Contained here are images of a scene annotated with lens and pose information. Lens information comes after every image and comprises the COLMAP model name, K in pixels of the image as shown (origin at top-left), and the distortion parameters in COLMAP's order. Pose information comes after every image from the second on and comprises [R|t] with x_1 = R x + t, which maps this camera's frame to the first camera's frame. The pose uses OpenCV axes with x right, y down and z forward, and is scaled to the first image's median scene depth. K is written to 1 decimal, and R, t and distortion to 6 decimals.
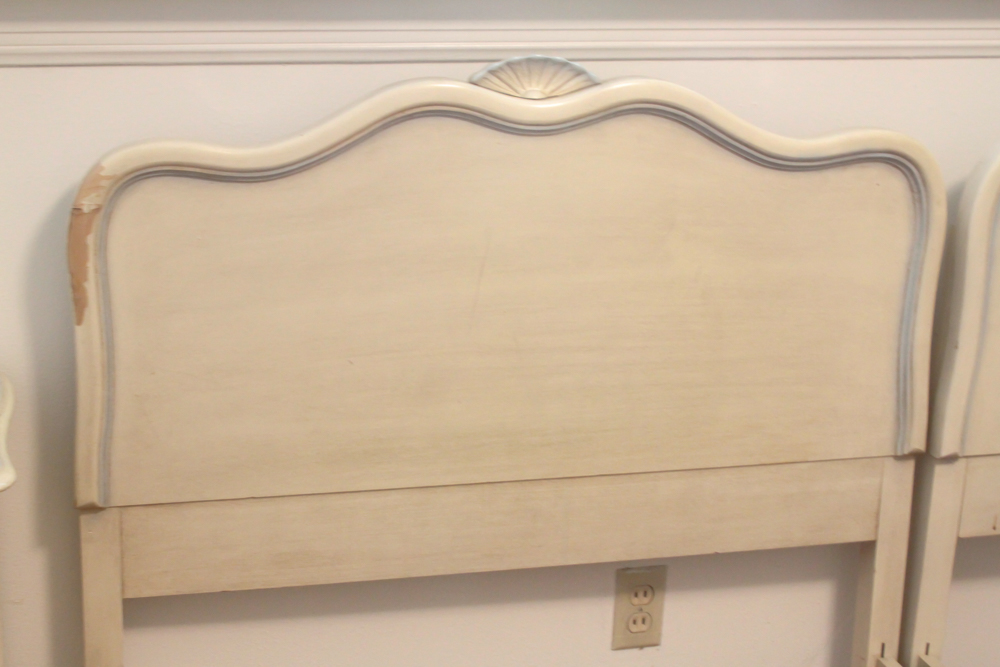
lens RADIAL K [[1773.4, 0, 492.7], [0, 1773.4, 343.5], [0, 0, 1]] dist [-0.041221, 0.000000]
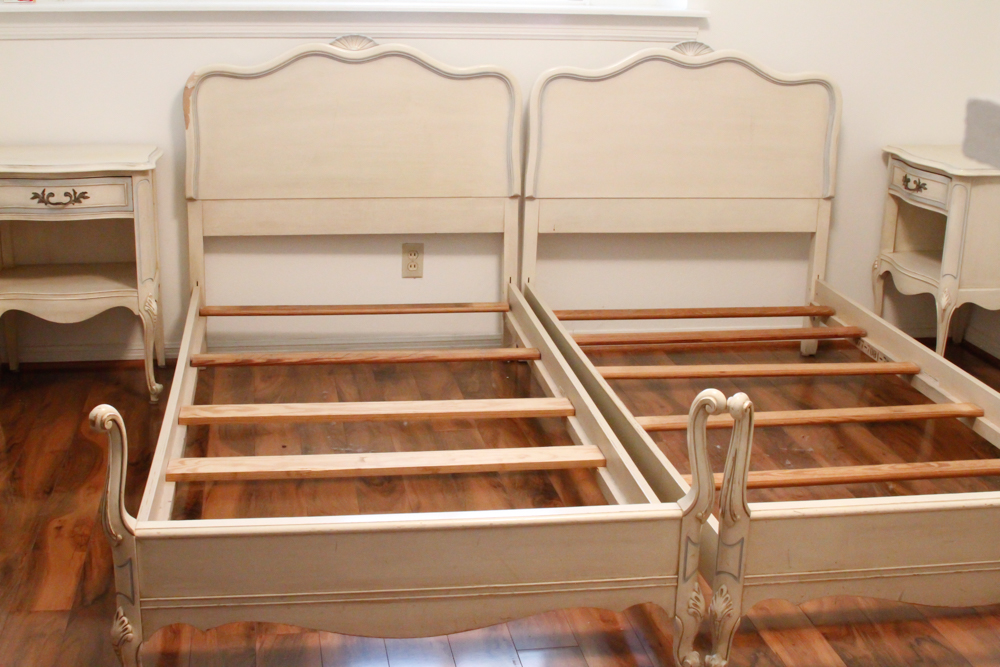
lens RADIAL K [[1311.4, 0, 469.1], [0, 1311.4, 329.7], [0, 0, 1]] dist [-0.146080, 0.000000]
pose [[0.992812, 0.027605, -0.116461, 0.438157], [-0.026750, 0.999603, 0.008895, 0.264072], [0.116660, -0.005715, 0.993155, -0.947456]]
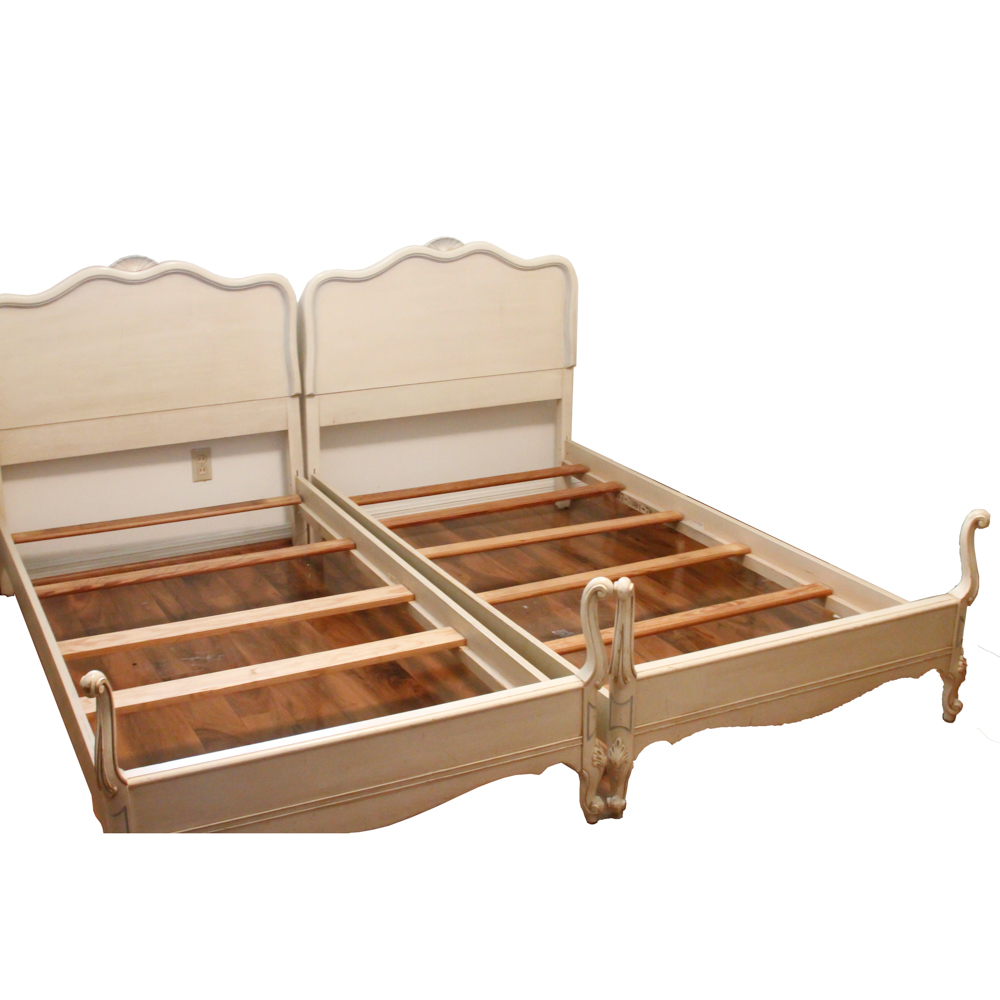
lens RADIAL K [[1302.4, 0, 472.9], [0, 1302.4, 516.1], [0, 0, 1]] dist [-0.142896, 0.000000]
pose [[0.981778, -0.089563, 0.167601, 0.171777], [0.080955, 0.995056, 0.057523, 0.170789], [-0.171924, -0.042907, 0.984175, -1.085242]]
